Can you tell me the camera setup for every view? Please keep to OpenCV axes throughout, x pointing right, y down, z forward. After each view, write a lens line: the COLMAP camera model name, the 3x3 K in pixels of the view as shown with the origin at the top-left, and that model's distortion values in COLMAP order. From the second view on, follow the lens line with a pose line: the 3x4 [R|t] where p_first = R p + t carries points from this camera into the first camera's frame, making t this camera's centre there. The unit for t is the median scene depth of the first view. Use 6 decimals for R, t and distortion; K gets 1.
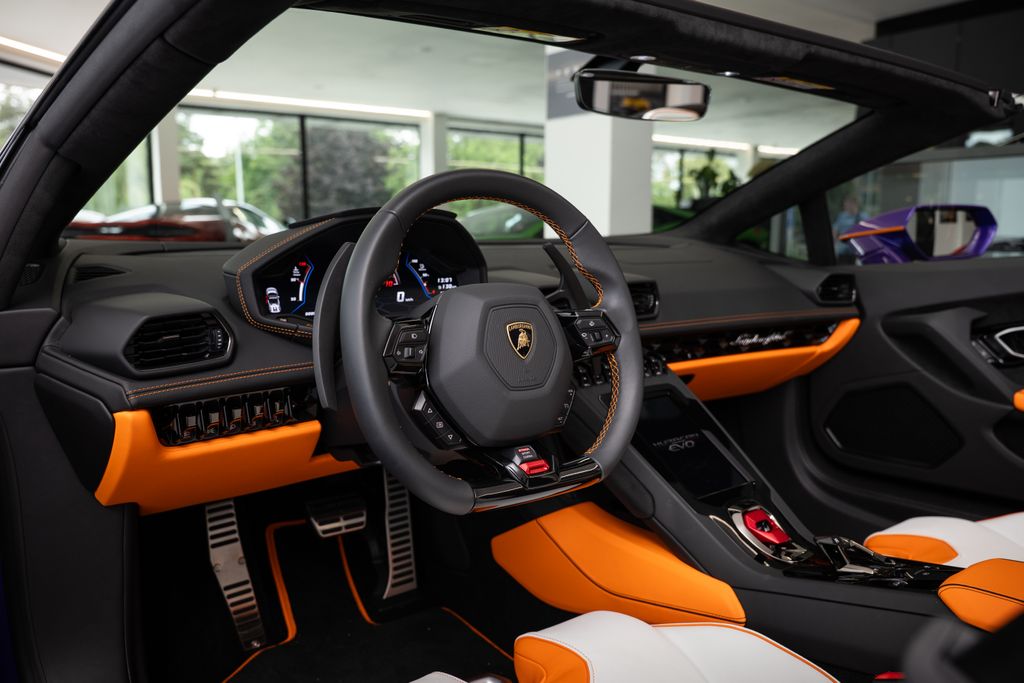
lens RADIAL K [[767.4, 0, 509.1], [0, 767.4, 340.4], [0, 0, 1]] dist [0.002288, 0.006153]
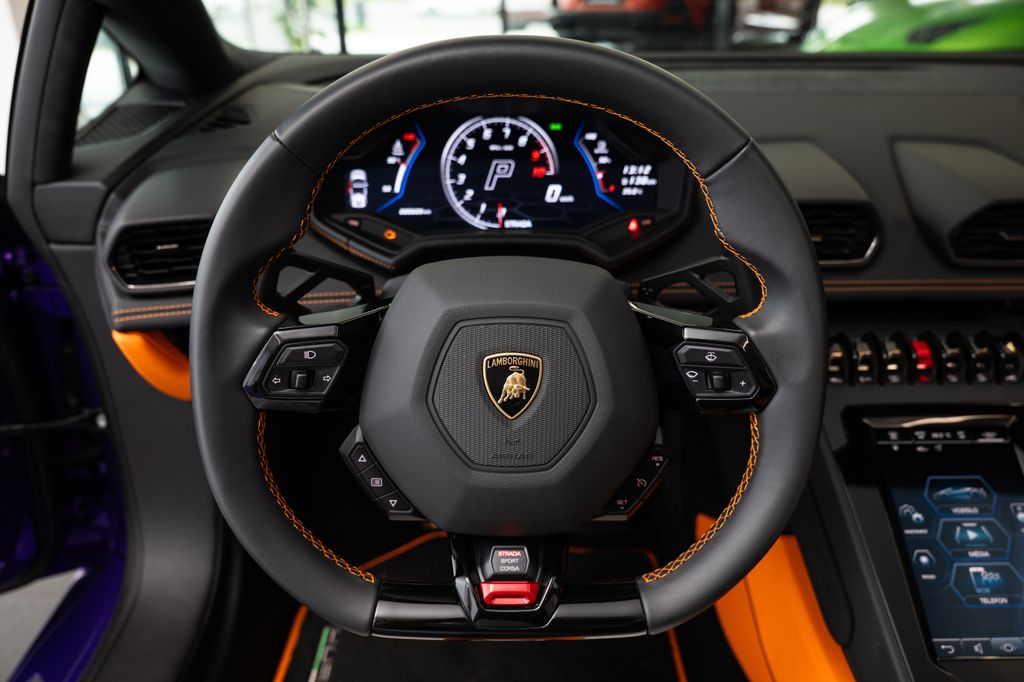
lens RADIAL K [[775.2, 0, 511.6], [0, 775.2, 353.1], [0, 0, 1]] dist [0.011706, -0.018657]
pose [[0.815677, 0.258405, -0.517588, 0.212591], [-0.084196, 0.938196, 0.335708, -0.149235], [0.572347, -0.230250, 0.787022, 0.414515]]
